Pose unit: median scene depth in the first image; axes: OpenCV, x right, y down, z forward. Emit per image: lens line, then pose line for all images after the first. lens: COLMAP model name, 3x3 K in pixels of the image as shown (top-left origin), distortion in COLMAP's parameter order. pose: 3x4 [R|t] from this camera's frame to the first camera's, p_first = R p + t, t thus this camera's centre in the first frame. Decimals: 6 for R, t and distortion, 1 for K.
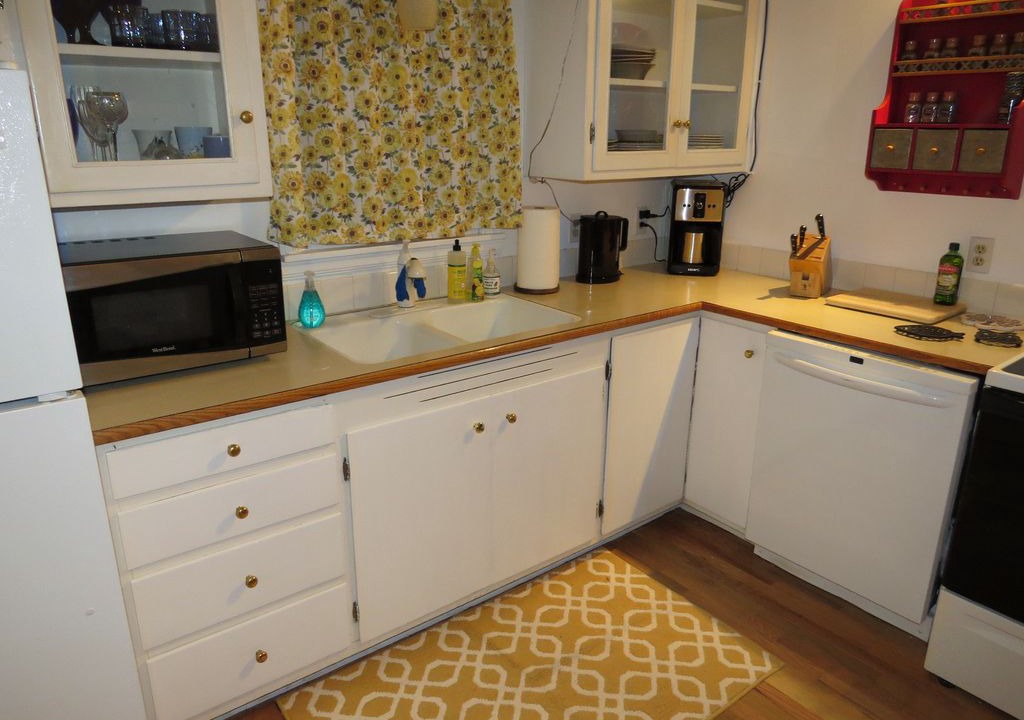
lens RADIAL K [[729.1, 0, 511.5], [0, 729.1, 359.2], [0, 0, 1]] dist [-0.030845, 0.013972]
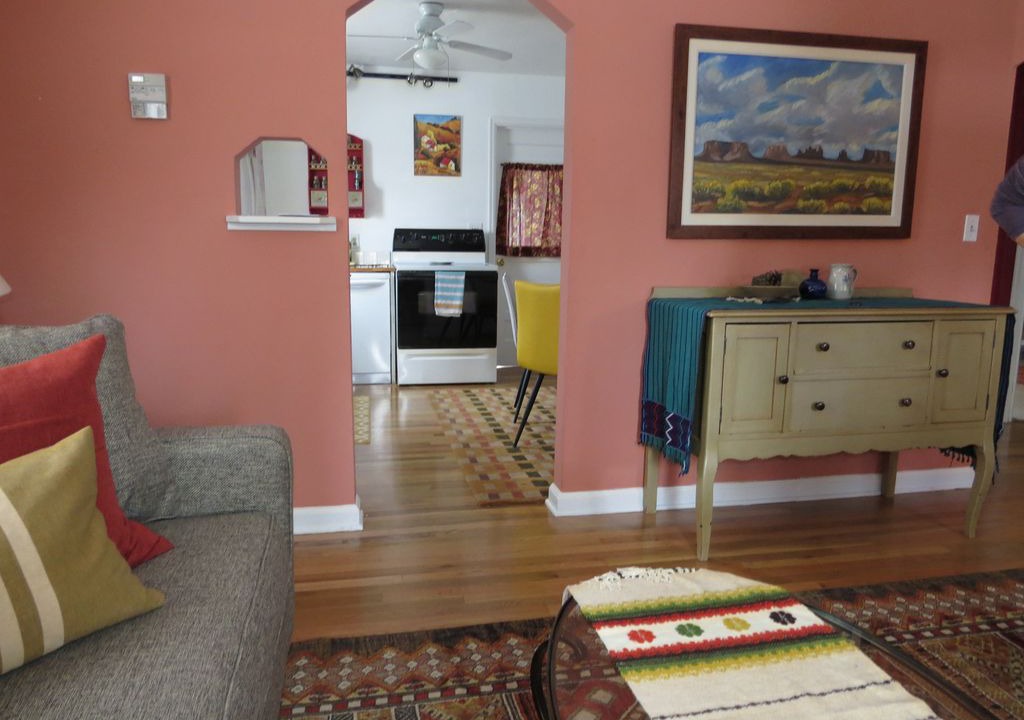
lens RADIAL K [[729.1, 0, 513.9], [0, 729.1, 356.9], [0, 0, 1]] dist [-0.030845, 0.013972]
pose [[0.444969, -0.152297, 0.882501, -1.392651], [0.261408, 0.964606, 0.034660, 0.300615], [-0.856544, 0.215270, 0.469032, -0.570679]]
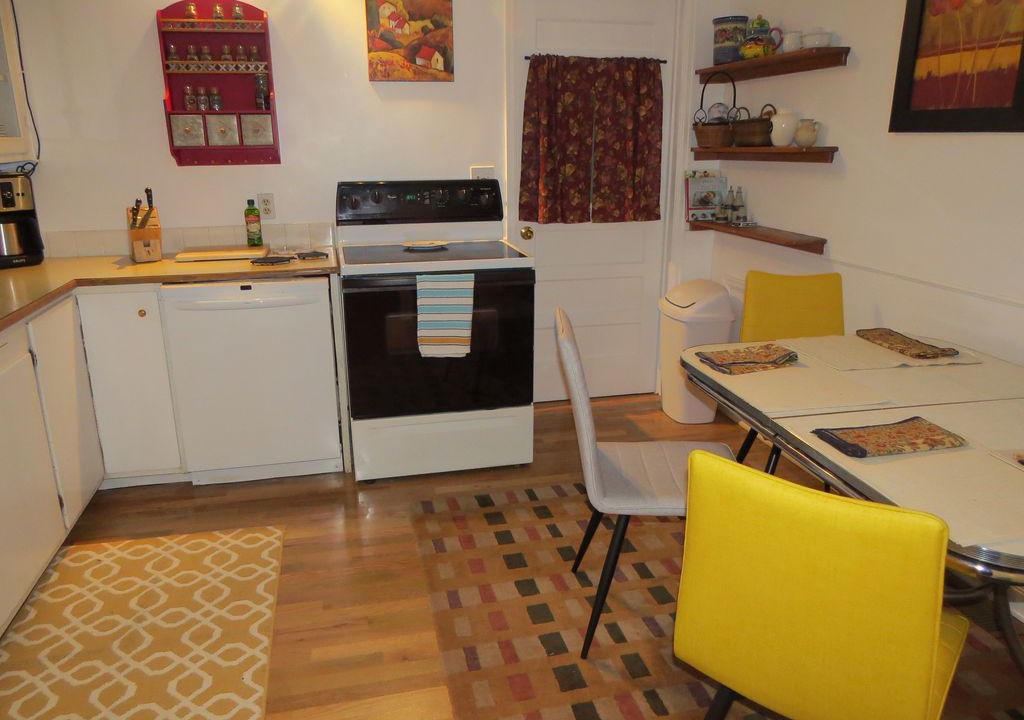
lens RADIAL K [[729.1, 0, 510.0], [0, 729.1, 361.1], [0, 0, 1]] dist [-0.030845, 0.013972]
pose [[0.418147, -0.268219, 0.867878, -0.440264], [0.283090, 0.946311, 0.156066, 0.050922], [-0.863142, 0.180429, 0.471627, -0.004821]]
